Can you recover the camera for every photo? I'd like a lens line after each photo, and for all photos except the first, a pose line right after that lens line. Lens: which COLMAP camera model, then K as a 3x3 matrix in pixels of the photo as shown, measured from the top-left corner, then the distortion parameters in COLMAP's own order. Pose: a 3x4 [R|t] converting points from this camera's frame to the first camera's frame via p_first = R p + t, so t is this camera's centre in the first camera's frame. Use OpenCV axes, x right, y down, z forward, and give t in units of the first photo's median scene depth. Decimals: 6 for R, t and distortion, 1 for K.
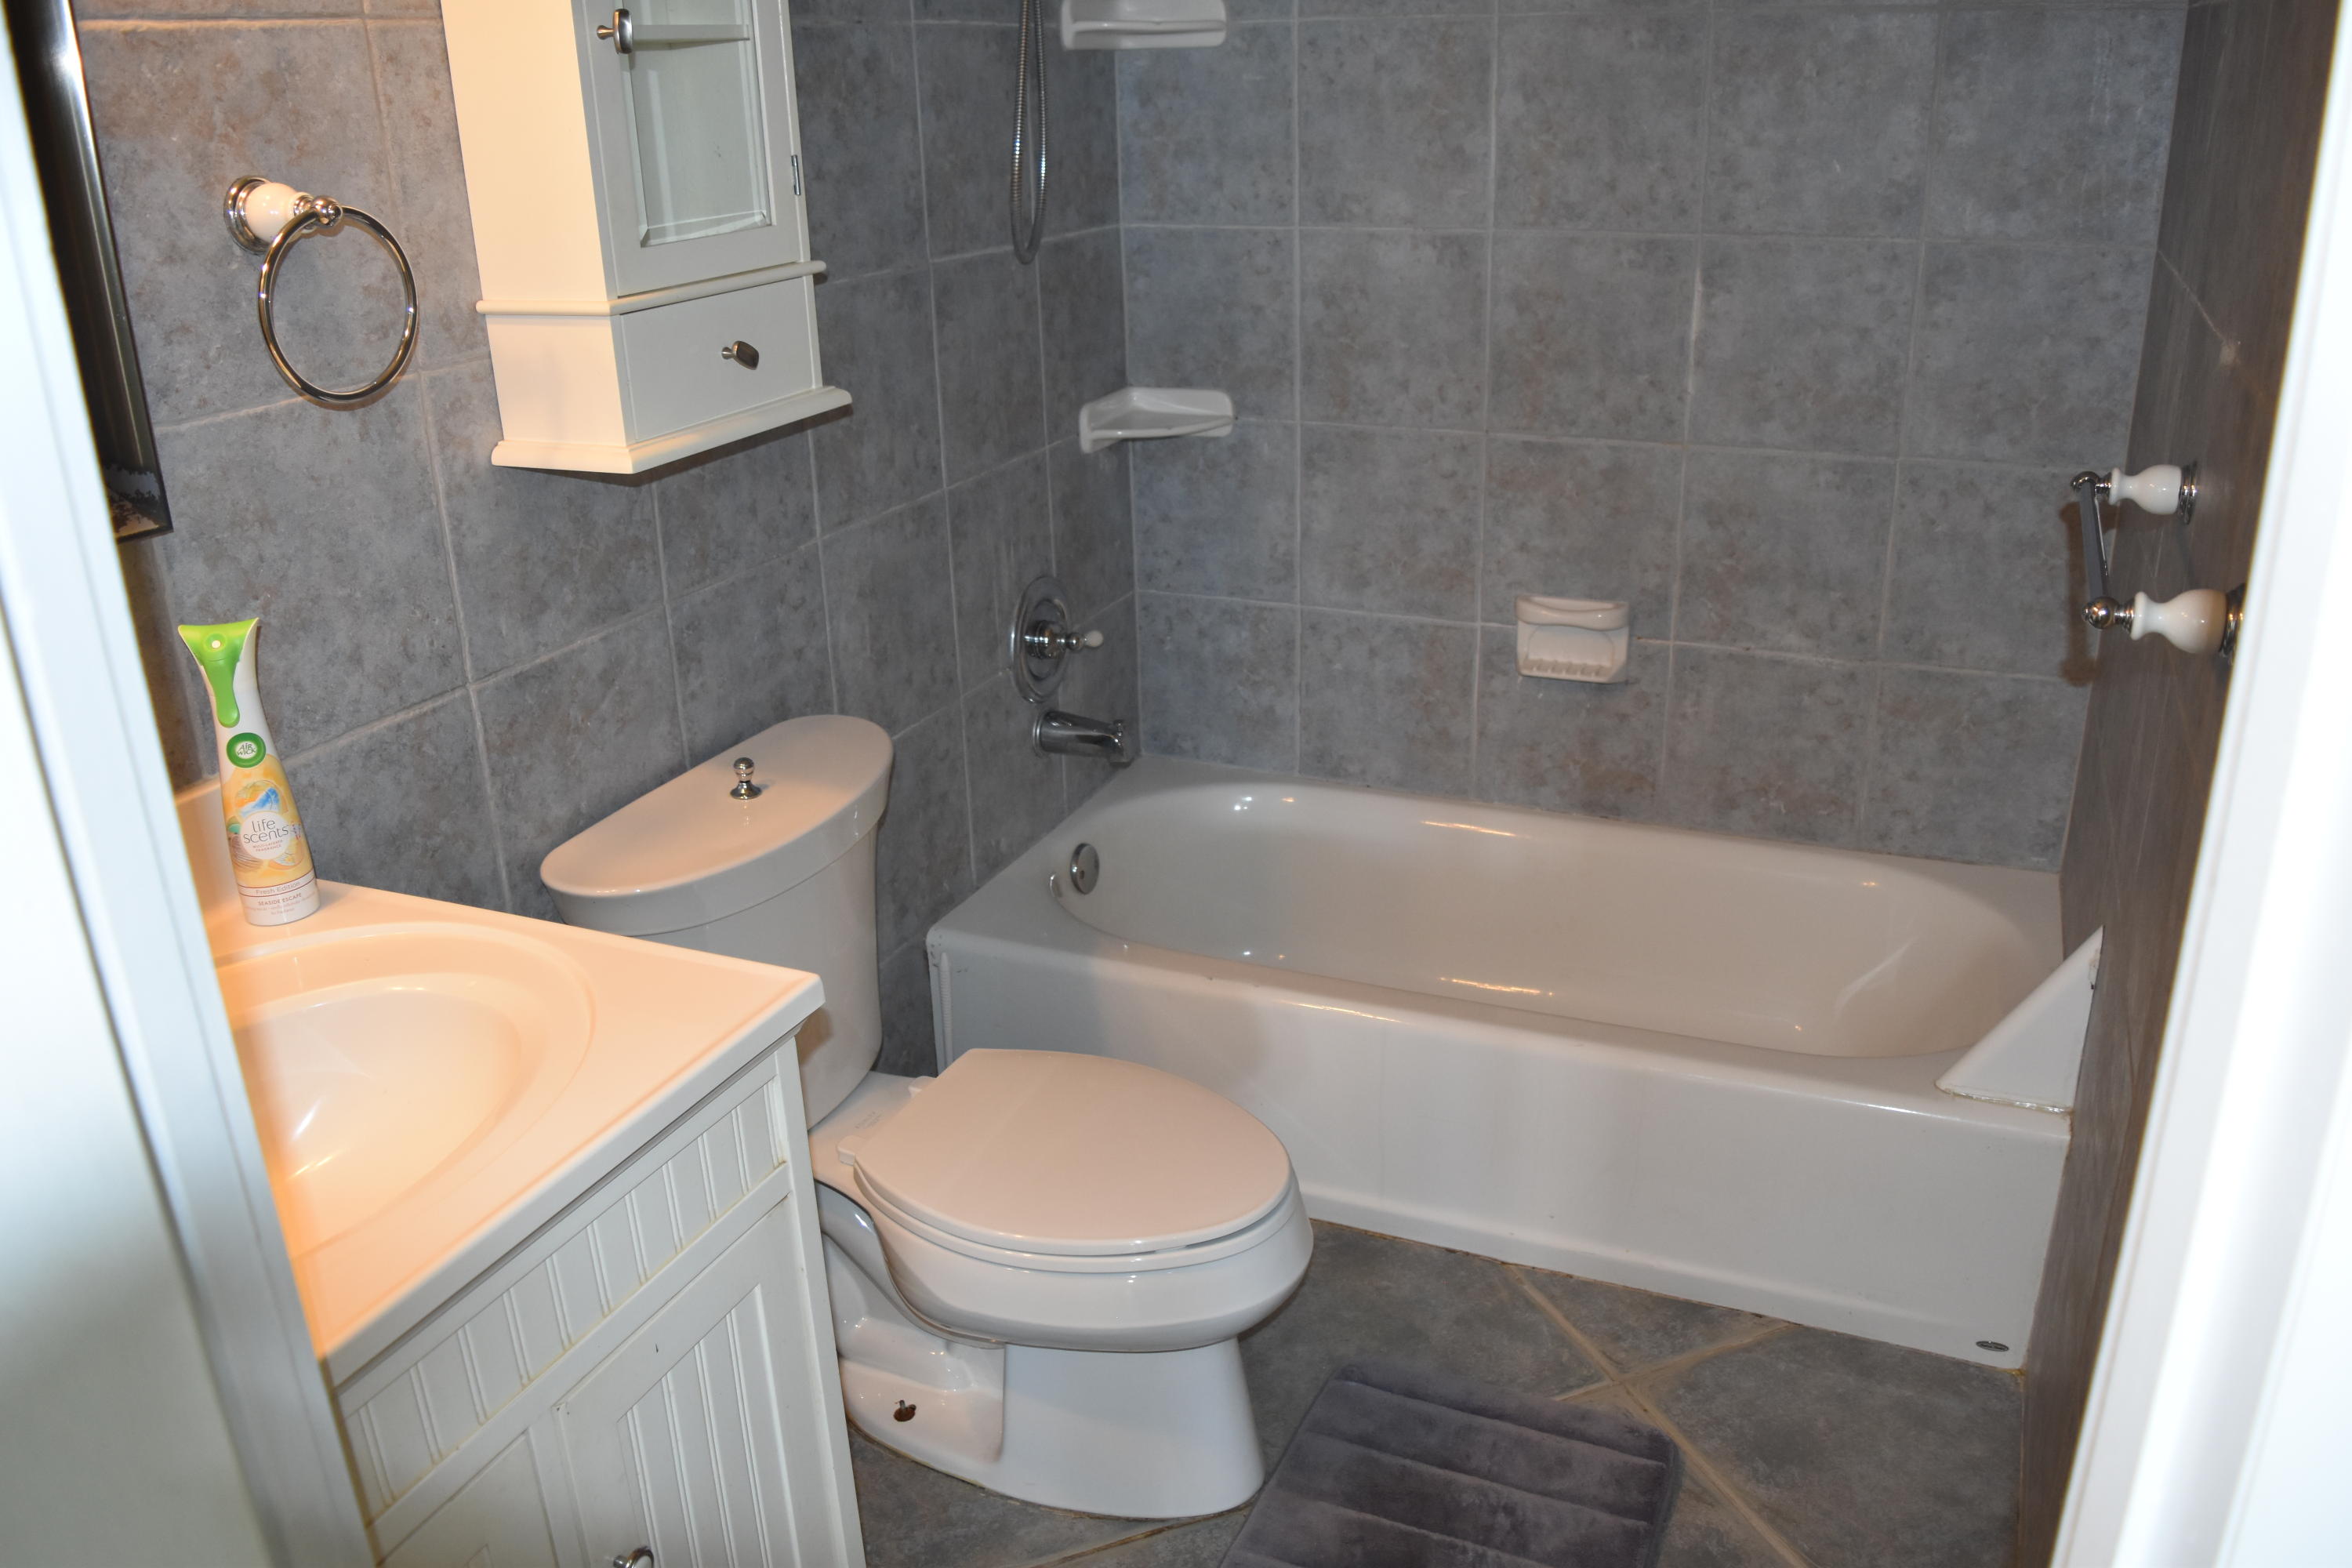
lens RADIAL K [[1842.3, 0, 1176.0], [0, 1842.3, 784.0], [0, 0, 1]] dist [-0.094304, 0.019113]
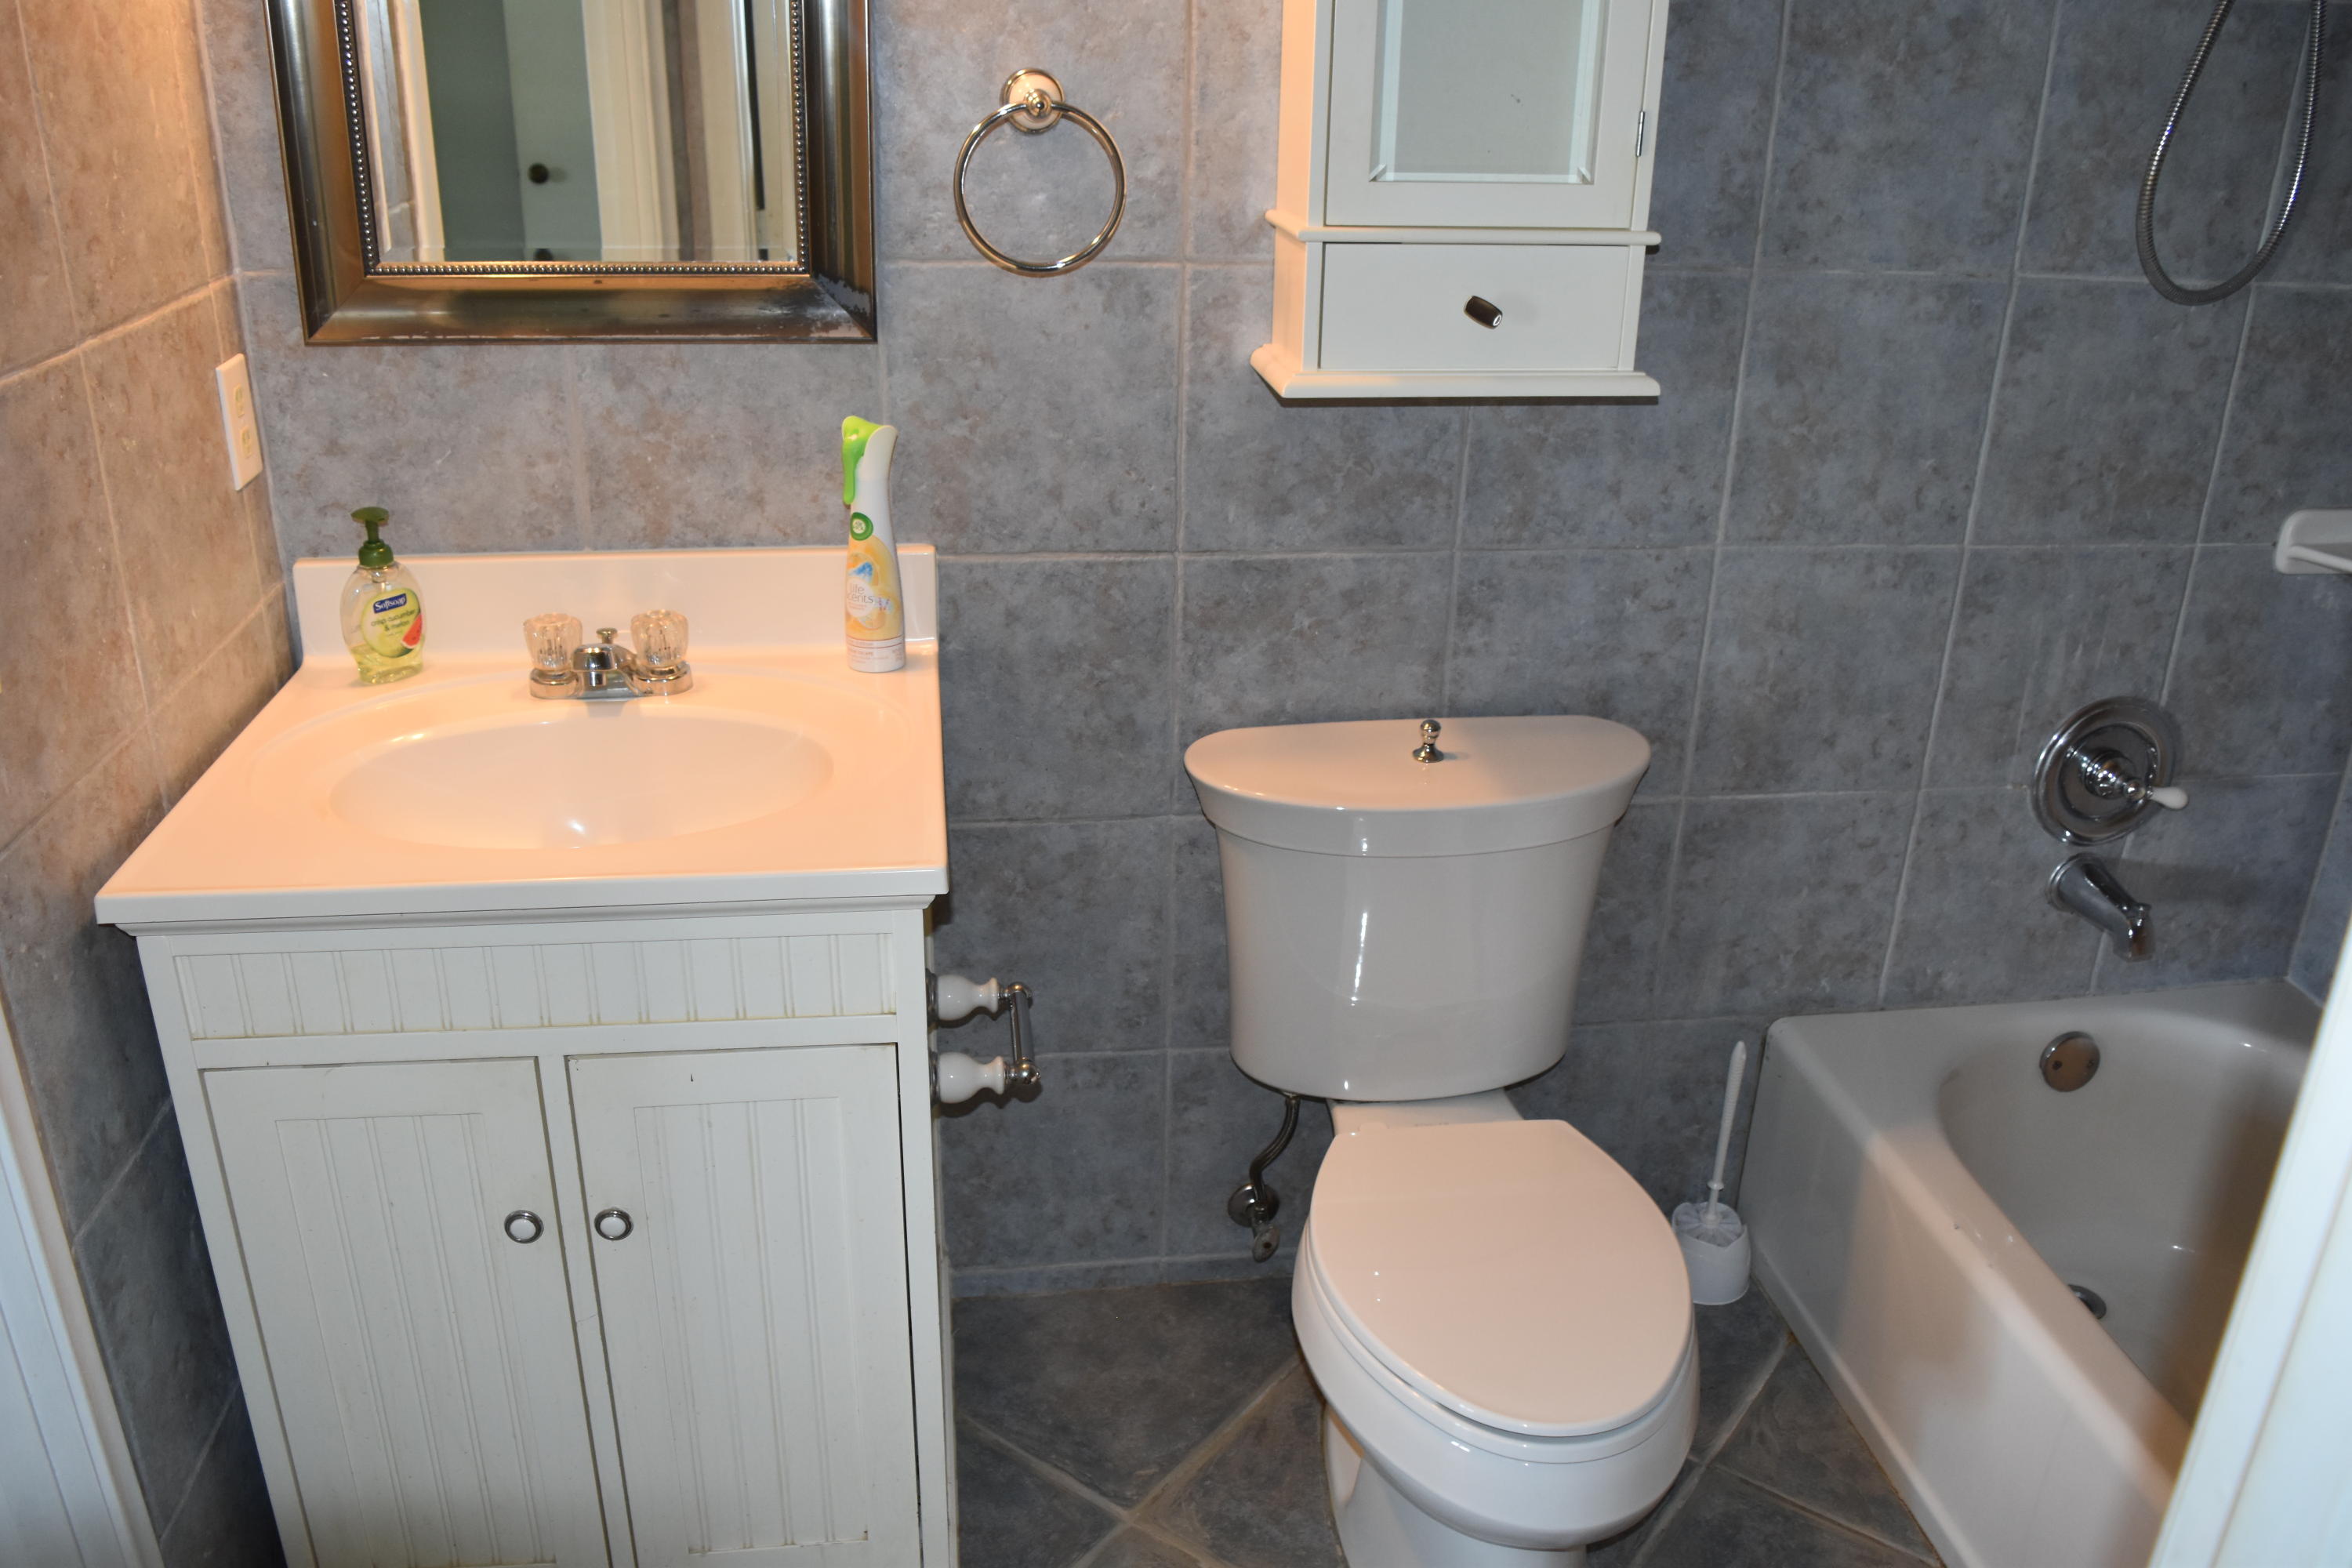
lens RADIAL K [[1842.3, 0, 1176.0], [0, 1842.3, 784.0], [0, 0, 1]] dist [-0.094304, 0.019113]
pose [[0.521873, 0.368221, -0.769456, 0.497934], [-0.344056, 0.916269, 0.205126, -0.149258], [0.780560, 0.157686, 0.604864, 0.338769]]
